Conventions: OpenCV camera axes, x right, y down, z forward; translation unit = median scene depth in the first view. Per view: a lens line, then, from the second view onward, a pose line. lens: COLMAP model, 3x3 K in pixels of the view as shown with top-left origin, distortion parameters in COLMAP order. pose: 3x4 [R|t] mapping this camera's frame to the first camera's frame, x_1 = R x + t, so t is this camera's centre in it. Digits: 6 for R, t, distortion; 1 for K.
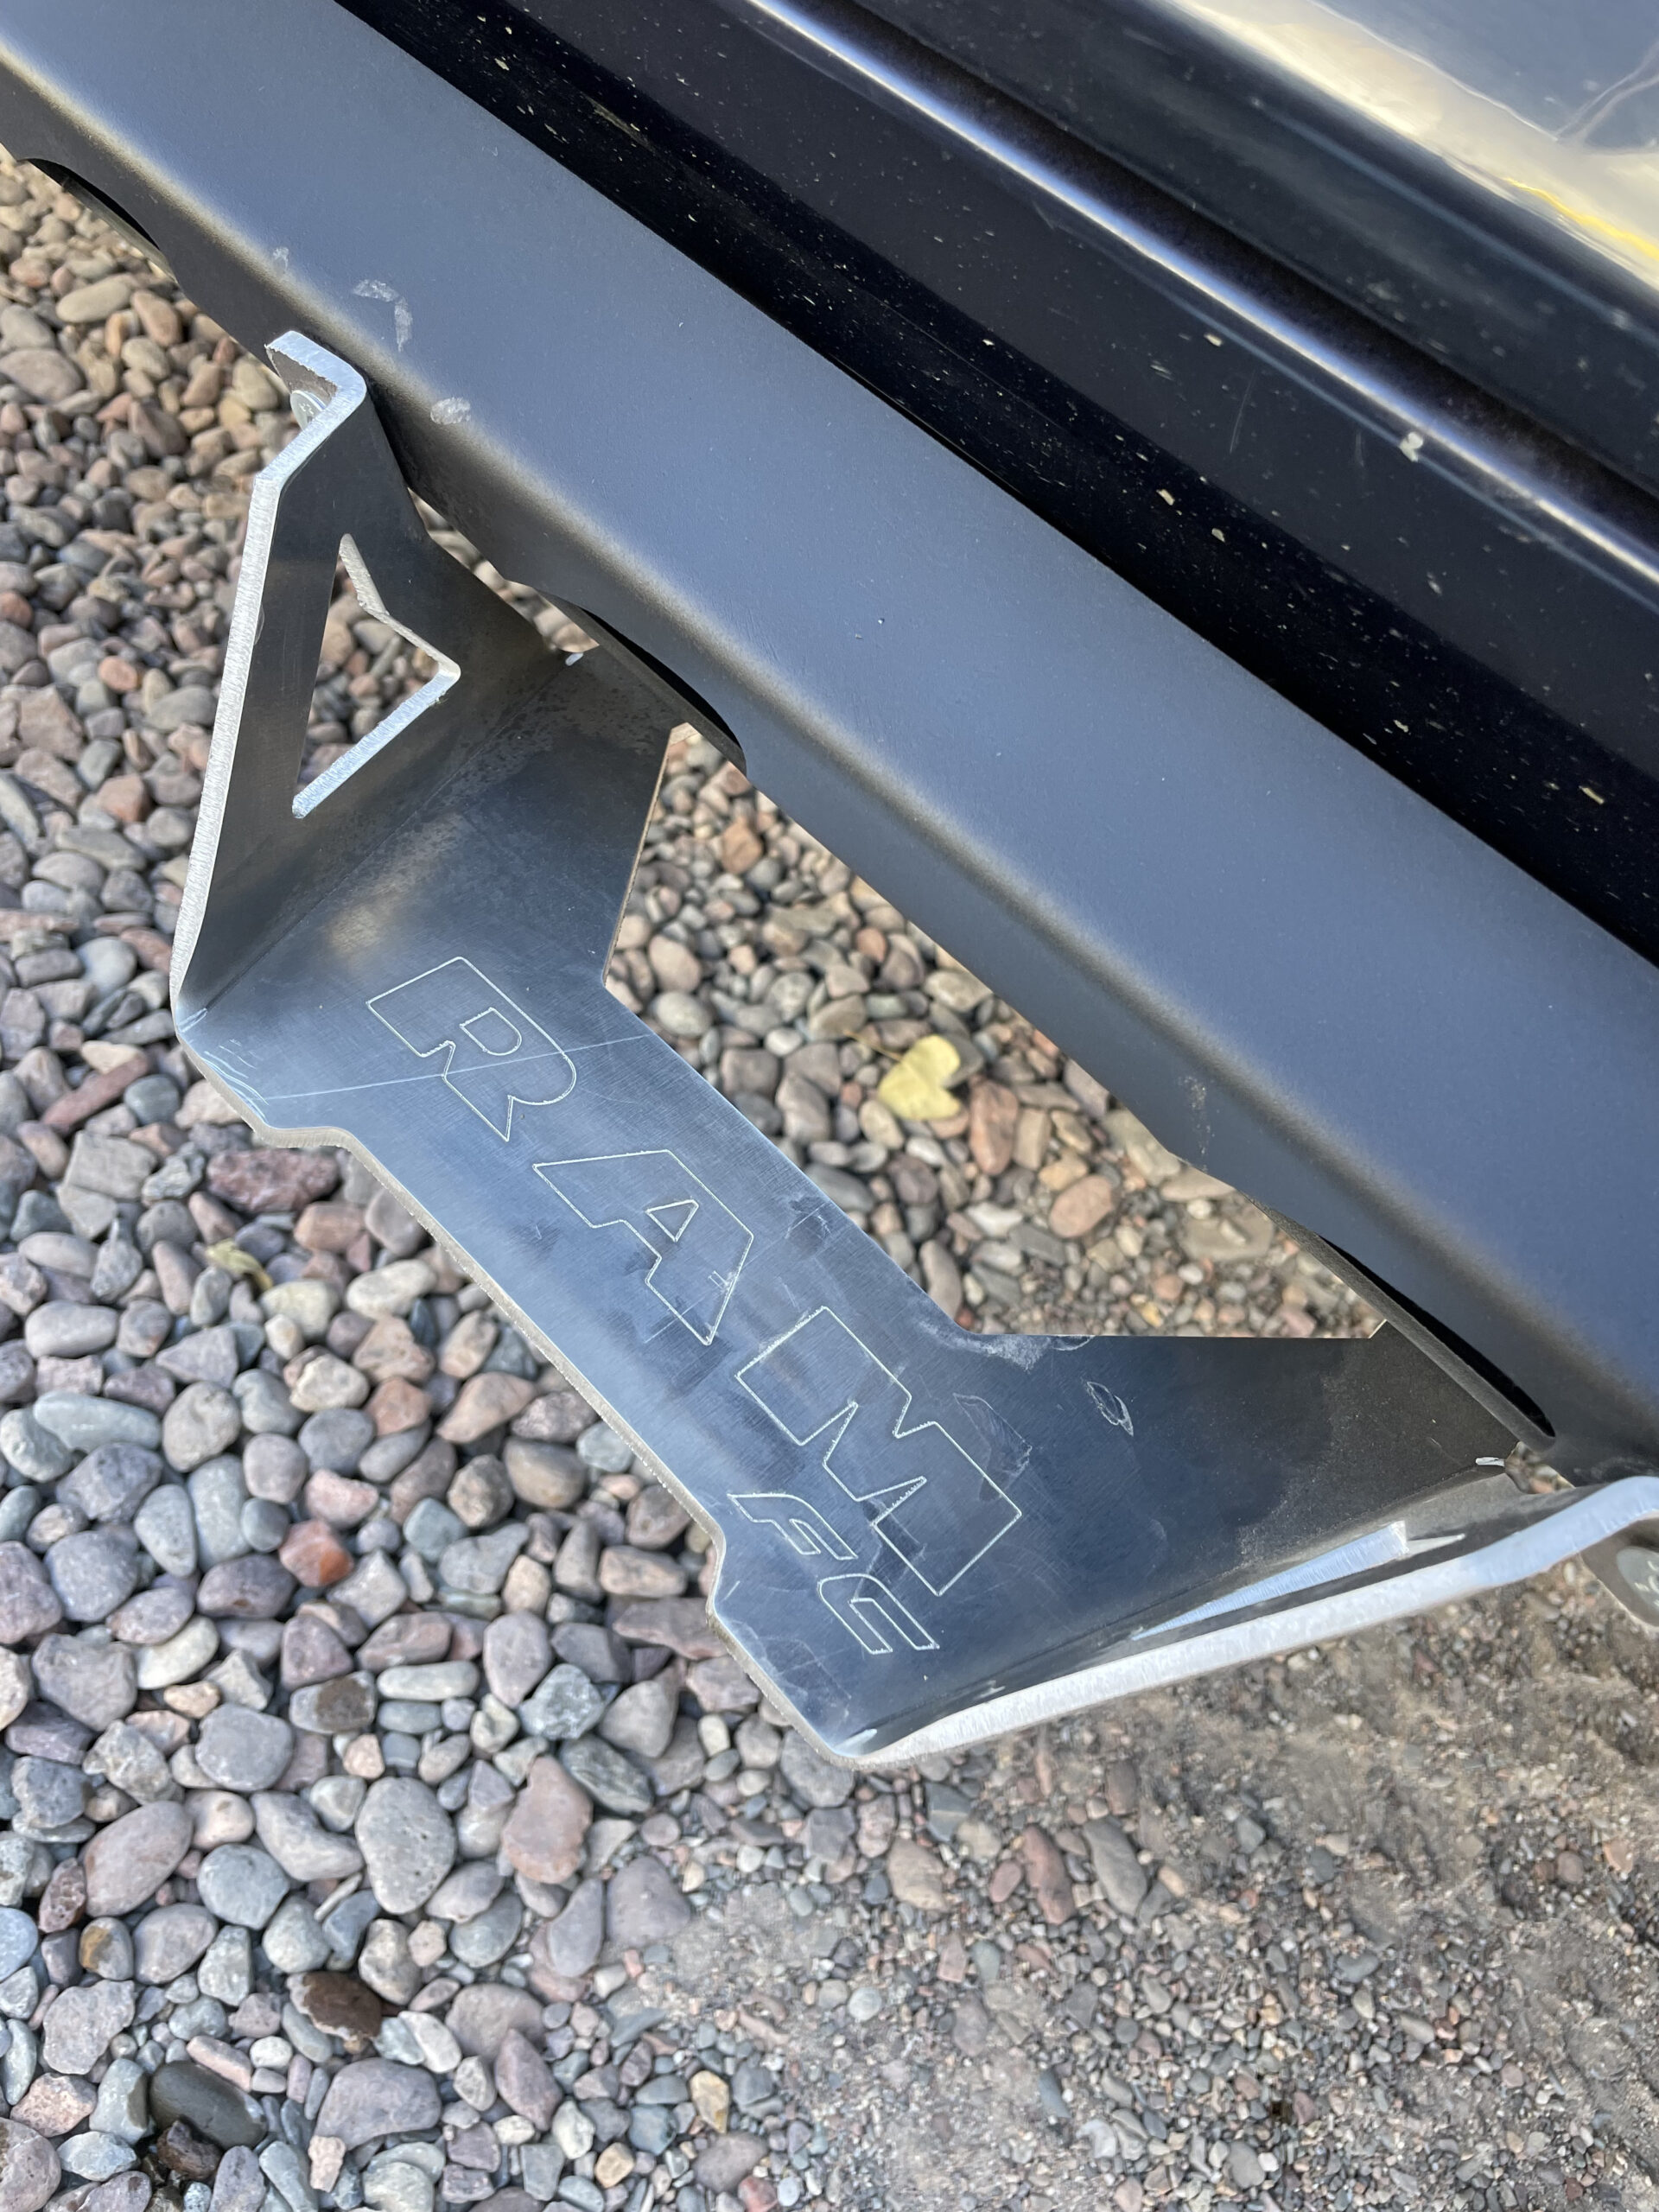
lens RADIAL K [[1675.6, 0, 832.6], [0, 1675.6, 1103.2], [0, 0, 1]] dist [0.064946, -0.084051]
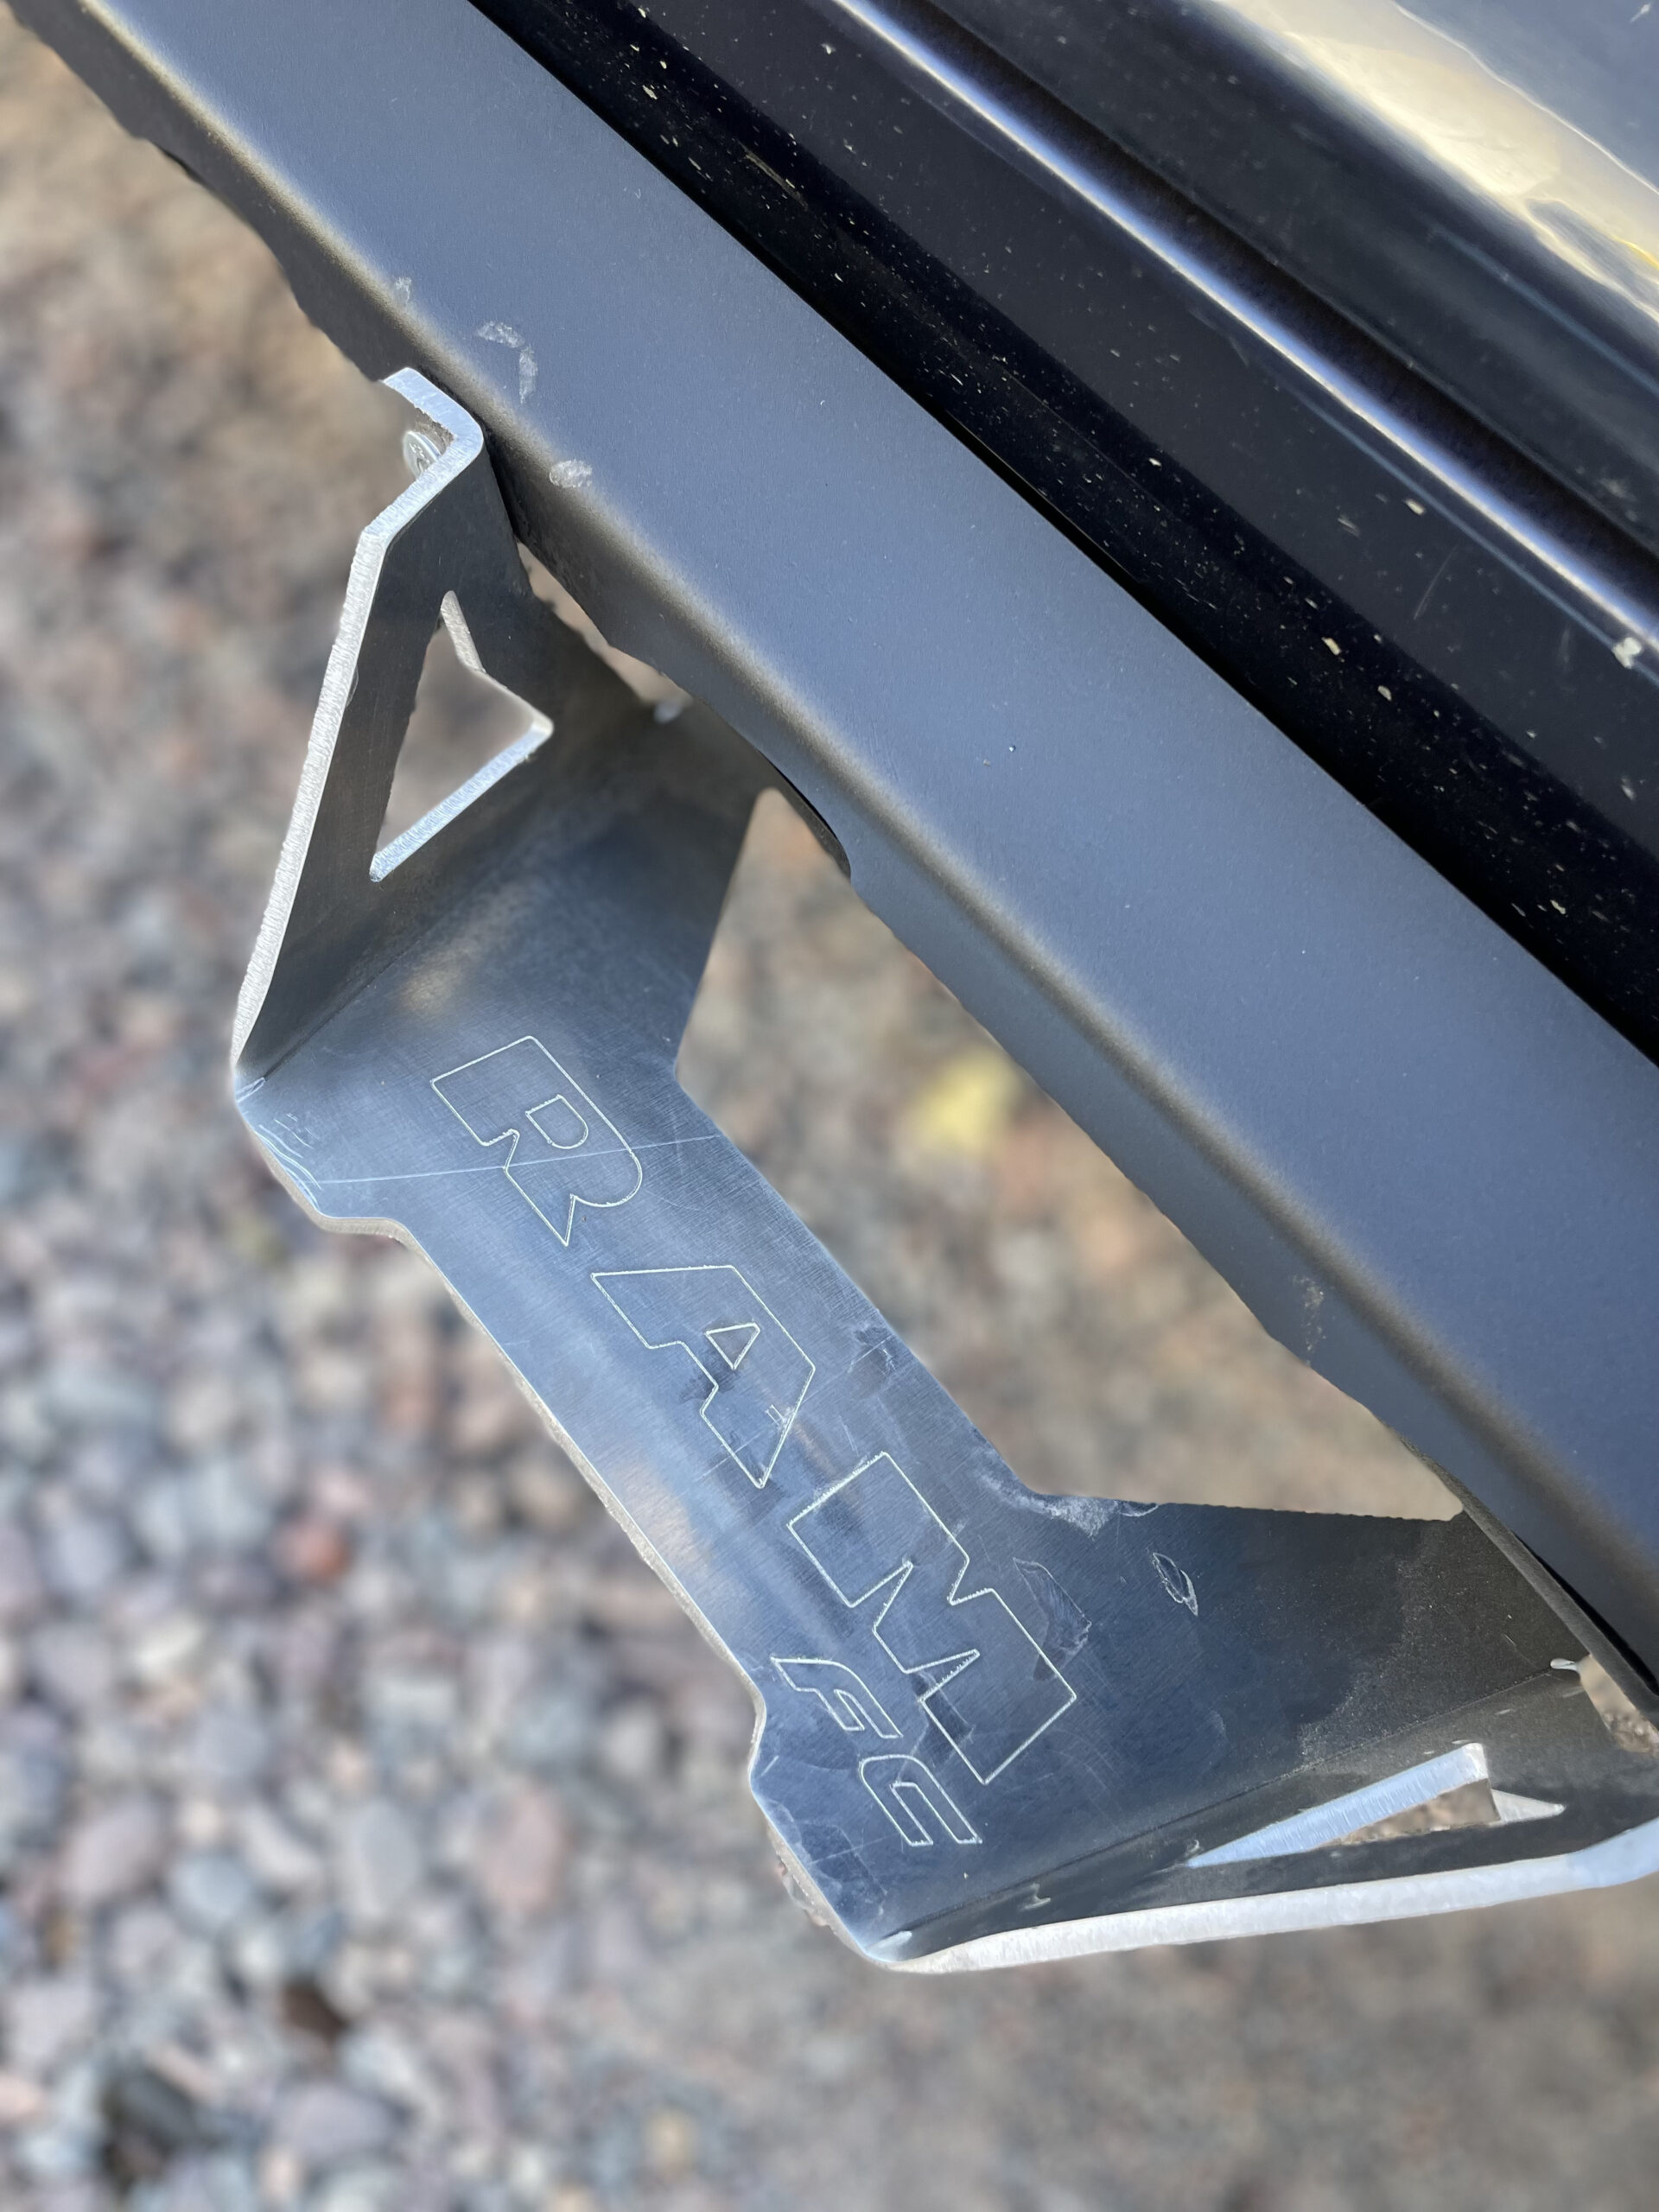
lens RADIAL K [[1675.6, 0, 829.3], [0, 1675.6, 1105.8], [0, 0, 1]] dist [0.064946, -0.084051]
pose [[0.996278, 0.085557, -0.010502, -0.041042], [-0.085285, 0.996065, 0.024100, -0.090412], [0.012522, -0.023114, 0.999654, 0.050225]]
